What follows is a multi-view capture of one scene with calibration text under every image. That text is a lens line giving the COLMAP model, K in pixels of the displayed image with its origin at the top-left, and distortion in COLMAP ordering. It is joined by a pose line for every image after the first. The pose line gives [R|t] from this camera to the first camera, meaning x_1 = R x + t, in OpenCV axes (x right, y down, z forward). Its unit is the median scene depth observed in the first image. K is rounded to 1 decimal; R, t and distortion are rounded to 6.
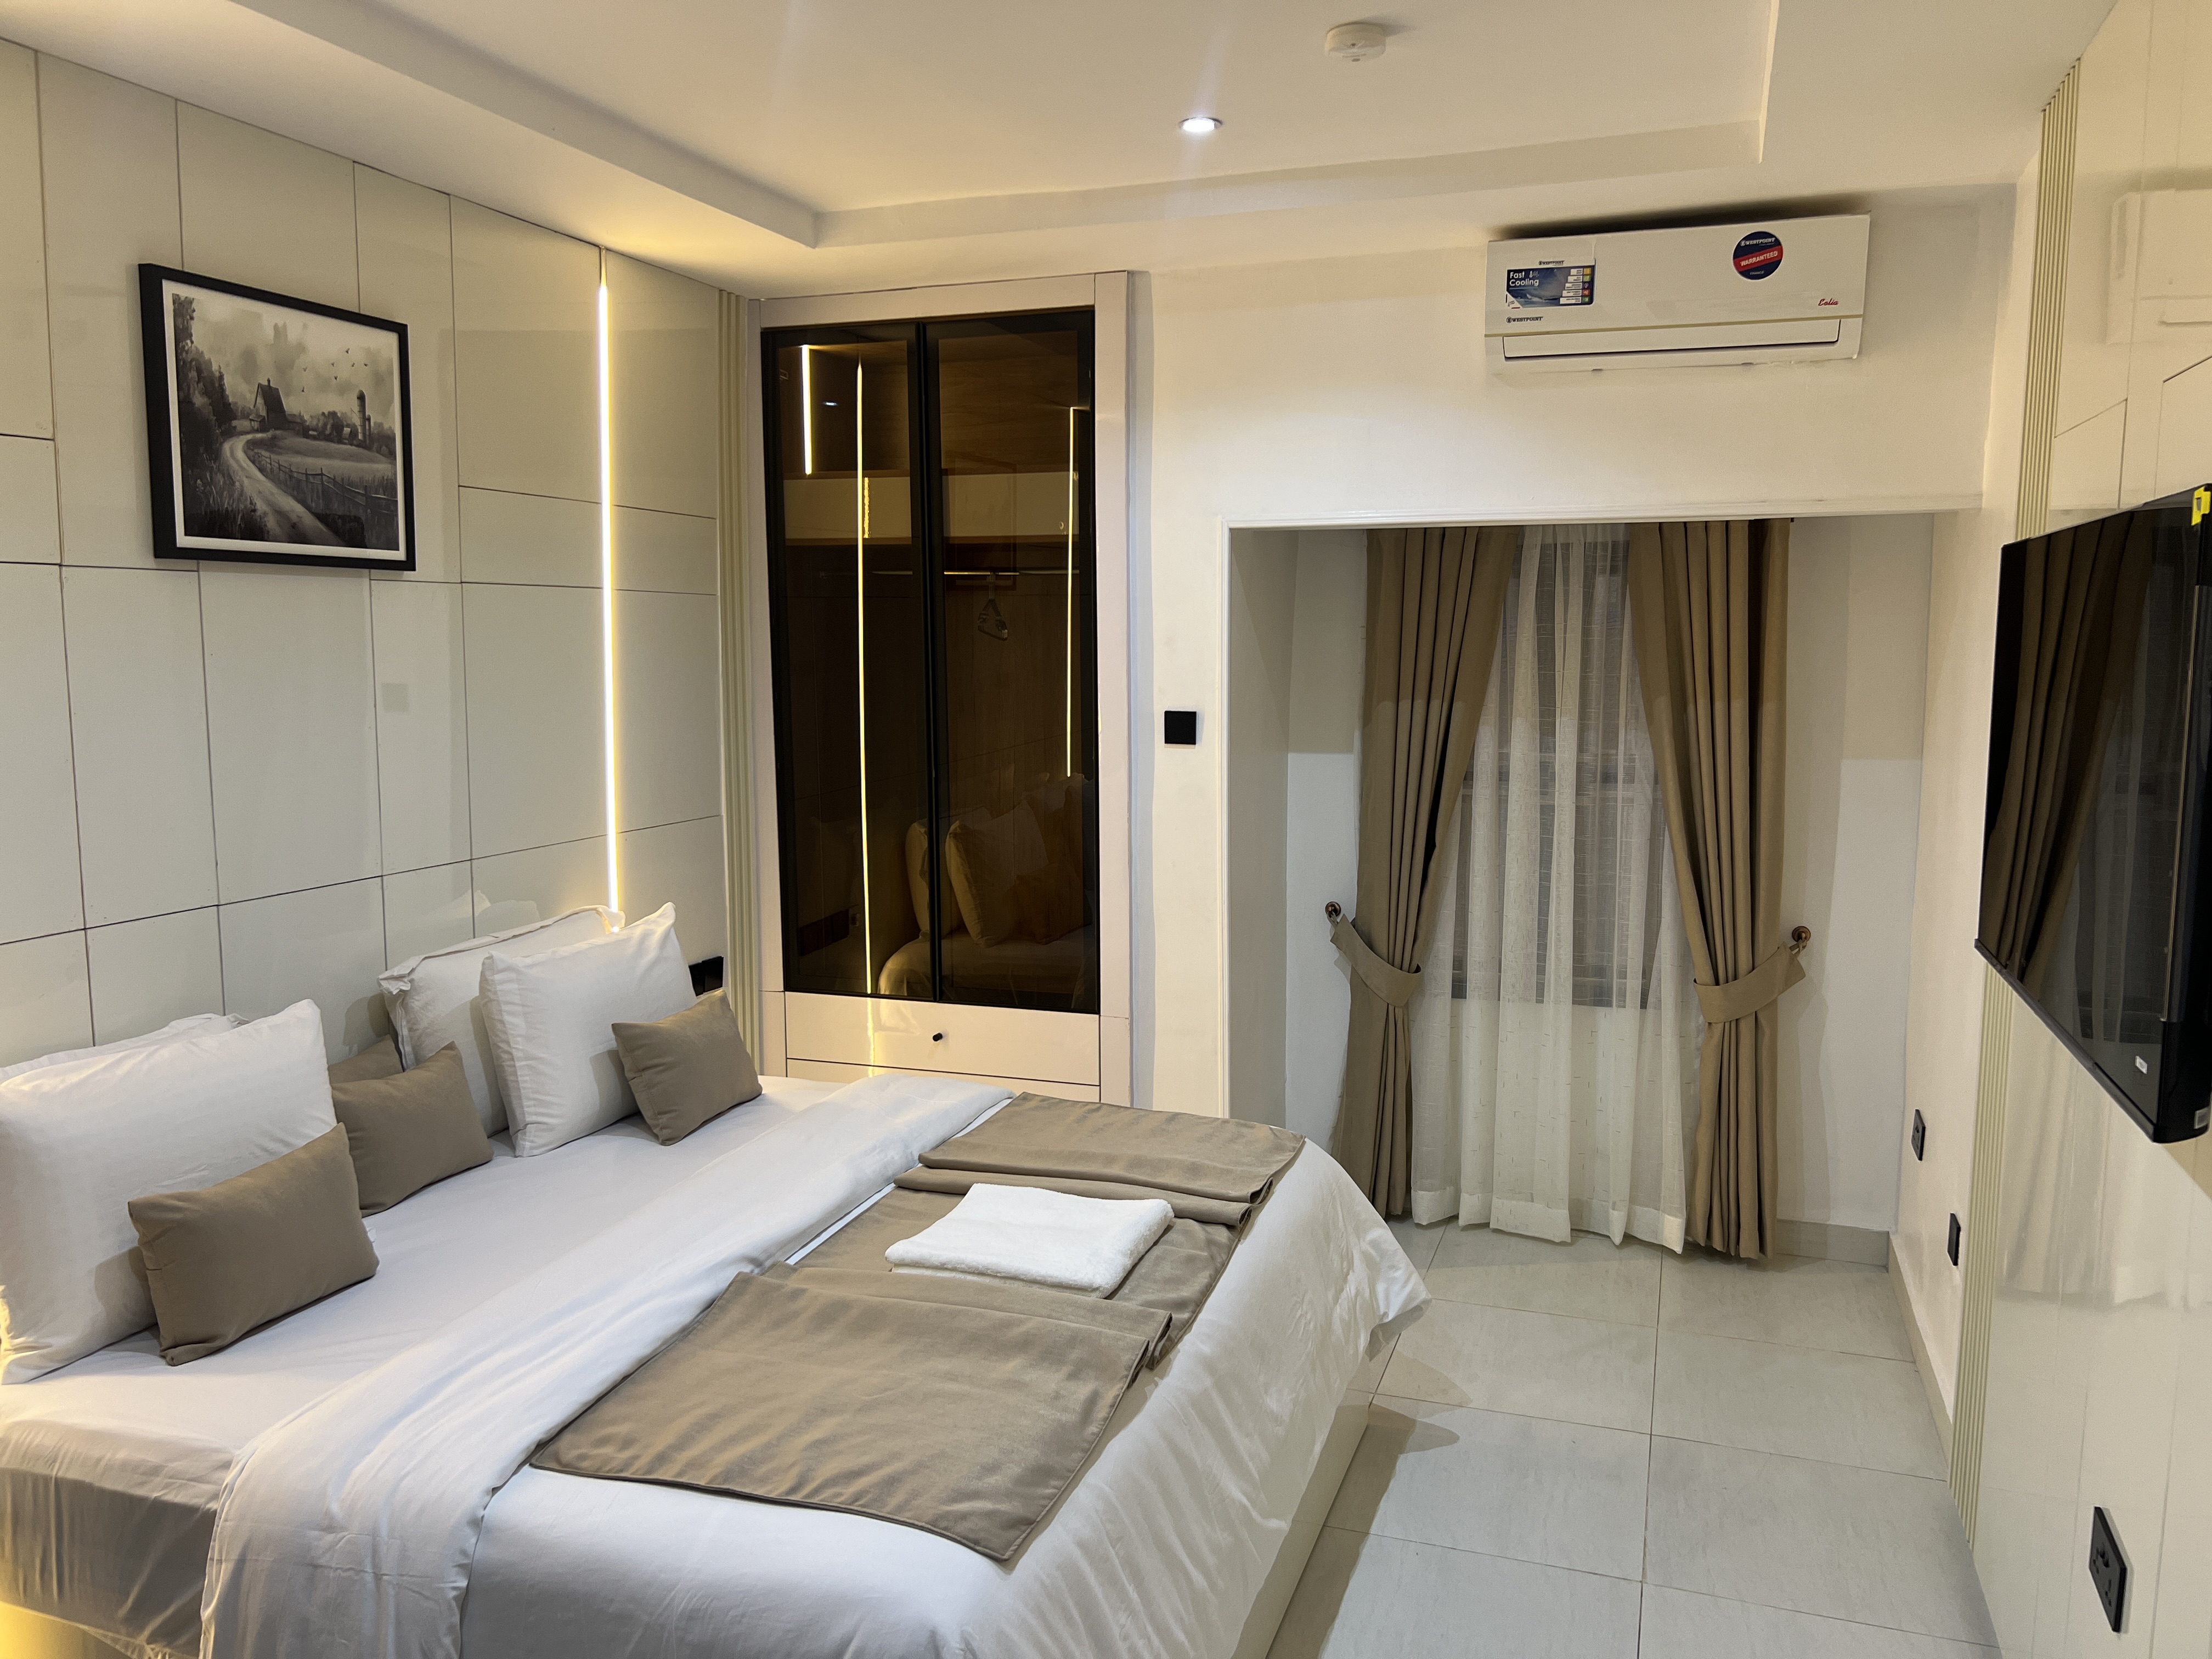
lens RADIAL K [[1678.9, 0, 1106.0], [0, 1678.9, 829.5], [0, 0, 1]] dist [-0.001619, 0.000001]
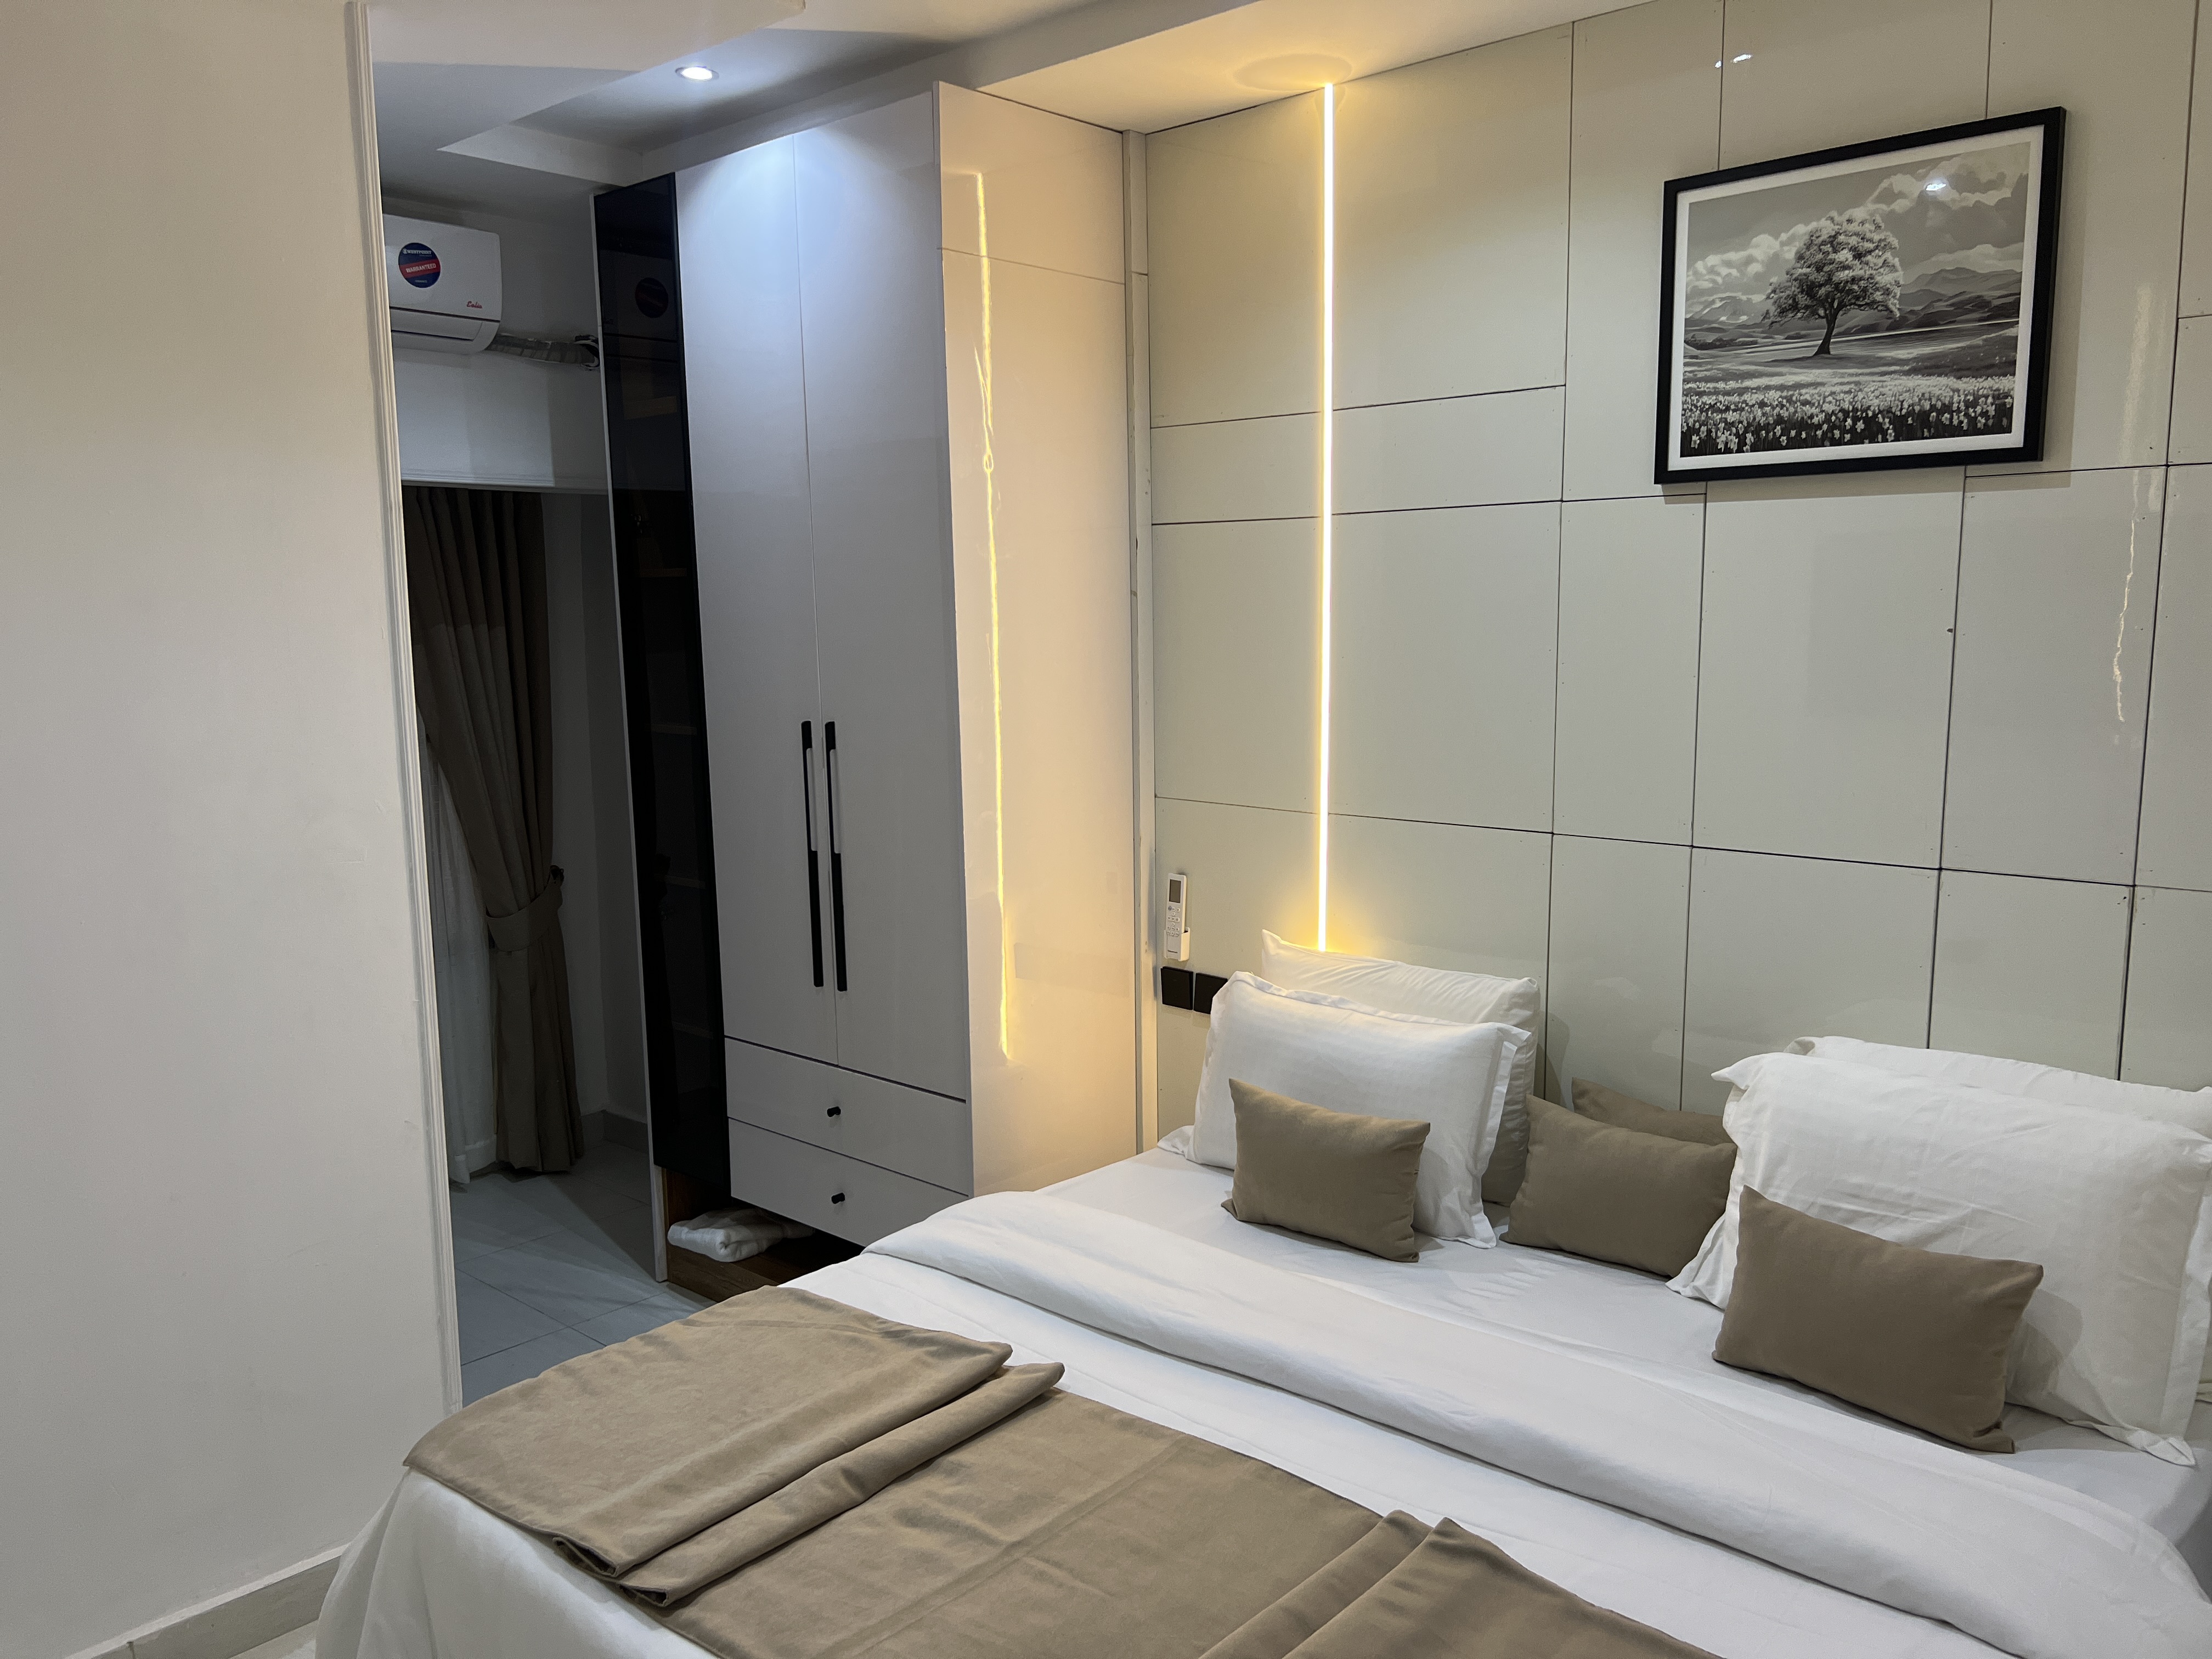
lens RADIAL K [[1678.9, 0, 1106.0], [0, 1678.9, 829.5], [0, 0, 1]] dist [-0.001619, 0.000001]
pose [[-0.389262, 0.130948, -0.911772, 0.479811], [-0.085336, 0.980460, 0.177245, -0.107350], [0.917166, 0.146802, -0.370481, 1.073161]]
